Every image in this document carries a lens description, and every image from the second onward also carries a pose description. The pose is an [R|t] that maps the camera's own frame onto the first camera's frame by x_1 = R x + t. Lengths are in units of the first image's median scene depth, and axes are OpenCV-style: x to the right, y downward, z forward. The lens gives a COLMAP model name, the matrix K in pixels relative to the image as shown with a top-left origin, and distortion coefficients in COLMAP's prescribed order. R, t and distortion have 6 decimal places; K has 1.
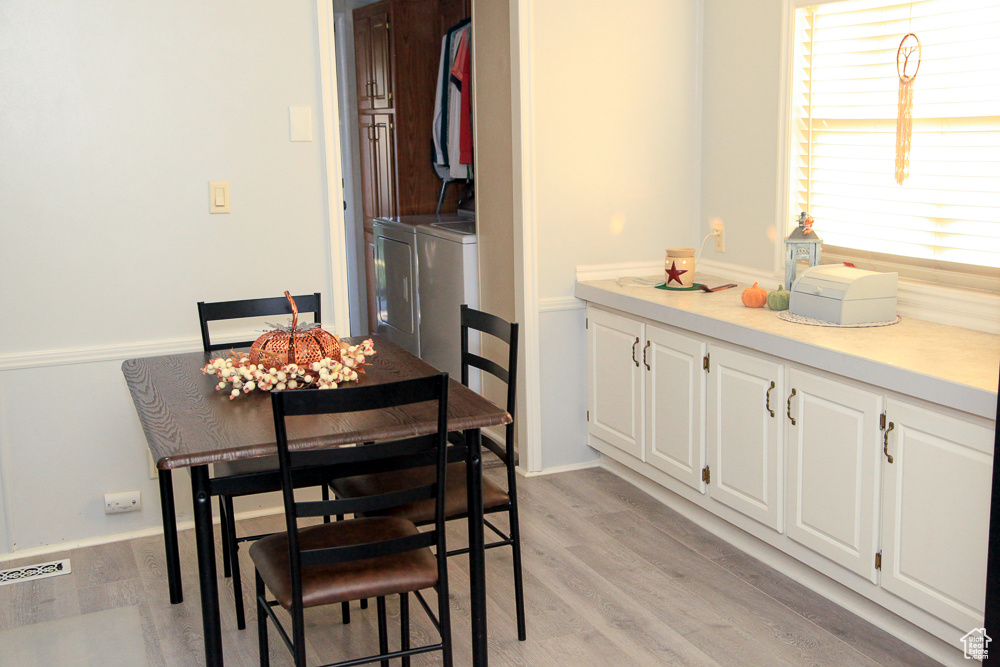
lens RADIAL K [[1149.8, 0, 501.1], [0, 1149.8, 345.1], [0, 0, 1]] dist [0.070481, -0.010109]
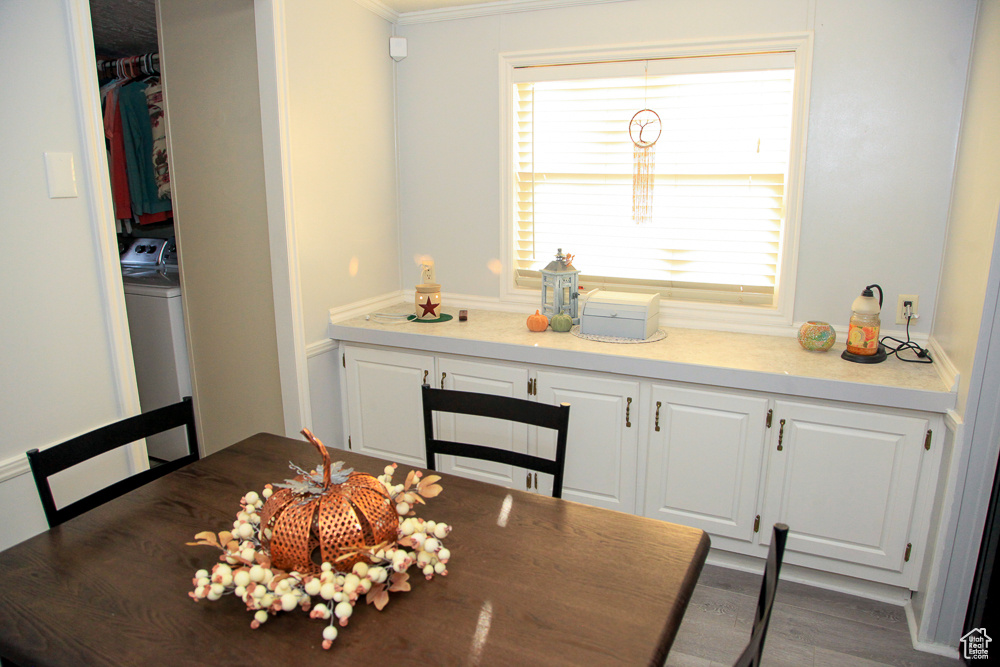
lens RADIAL K [[677.3, 0, 496.4], [0, 677.3, 333.8], [0, 0, 1]] dist [-0.125862, 0.073319]
pose [[0.749501, -0.140561, 0.646909, -0.277836], [0.119978, 0.989858, 0.076072, -0.093938], [-0.651040, 0.020599, 0.758764, 0.538135]]
